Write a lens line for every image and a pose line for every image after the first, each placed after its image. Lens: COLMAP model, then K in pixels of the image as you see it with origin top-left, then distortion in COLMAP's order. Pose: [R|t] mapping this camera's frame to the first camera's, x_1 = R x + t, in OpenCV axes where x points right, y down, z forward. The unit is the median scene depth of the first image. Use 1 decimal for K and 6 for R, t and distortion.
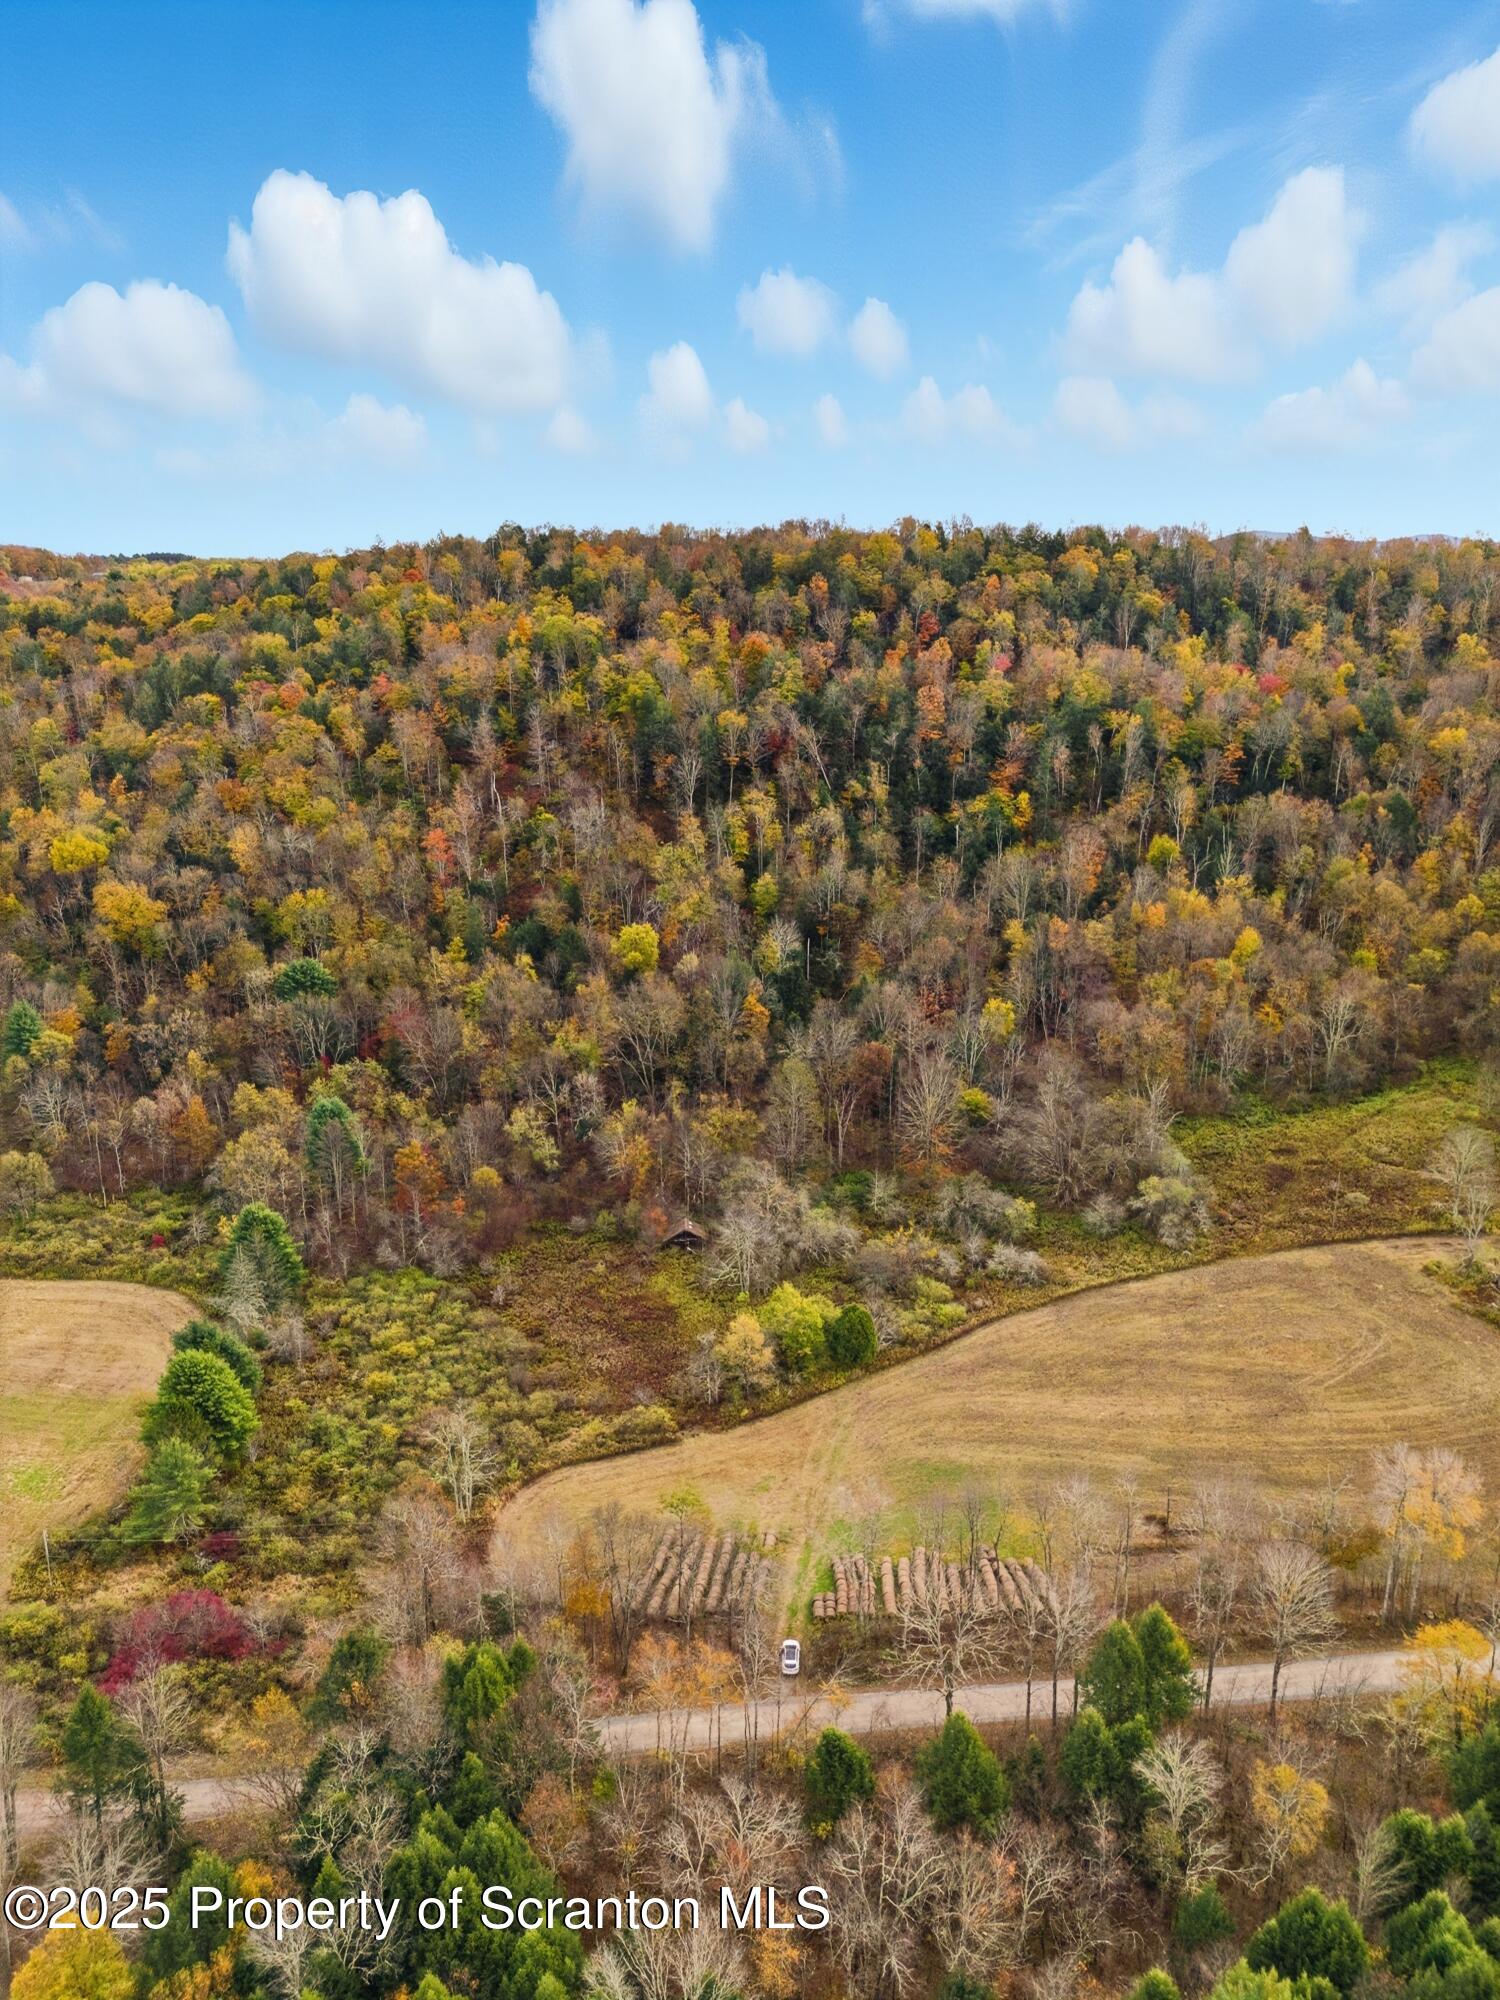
lens RADIAL K [[1470.4, 0, 748.6], [0, 1470.4, 1013.8], [0, 0, 1]] dist [0.097858, -0.139355]
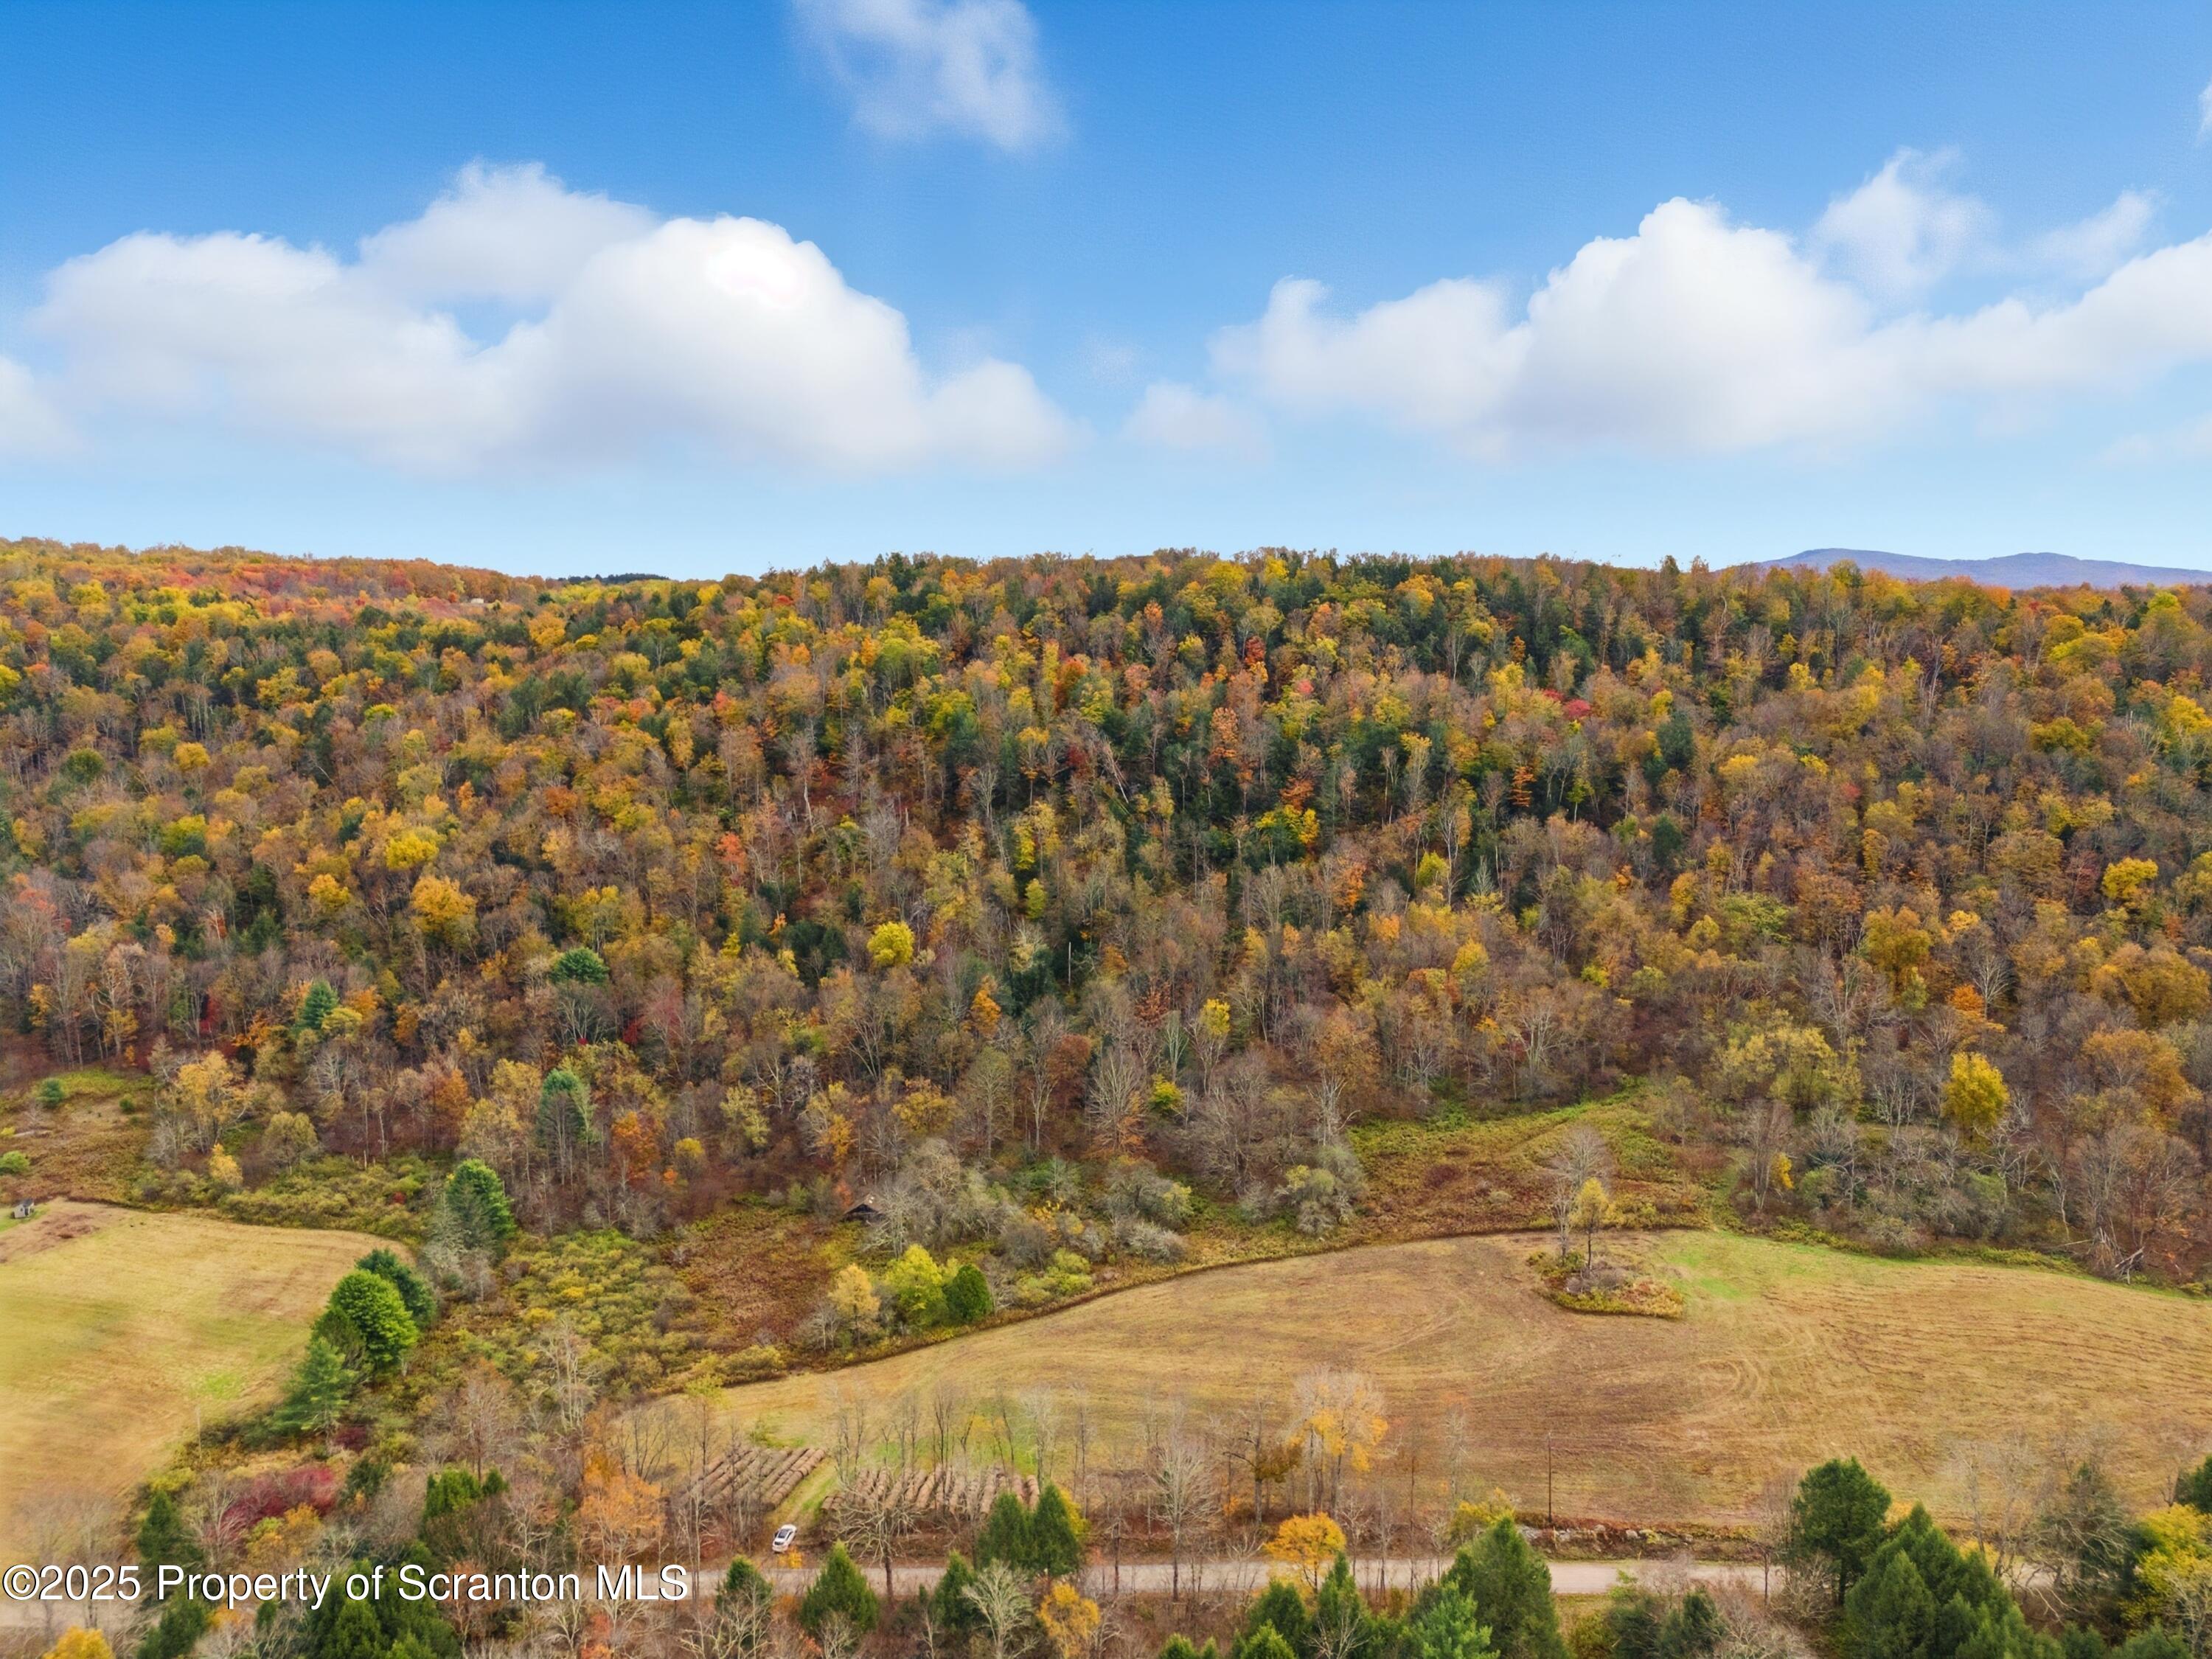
lens RADIAL K [[1630.6, 0, 1108.3], [0, 1630.6, 833.0], [0, 0, 1]] dist [0.086538, -0.091393]
pose [[0.994758, 0.017775, -0.100699, 0.192225], [-0.031733, 0.989819, -0.138748, 0.032092], [0.097208, 0.141217, 0.985195, -0.145620]]
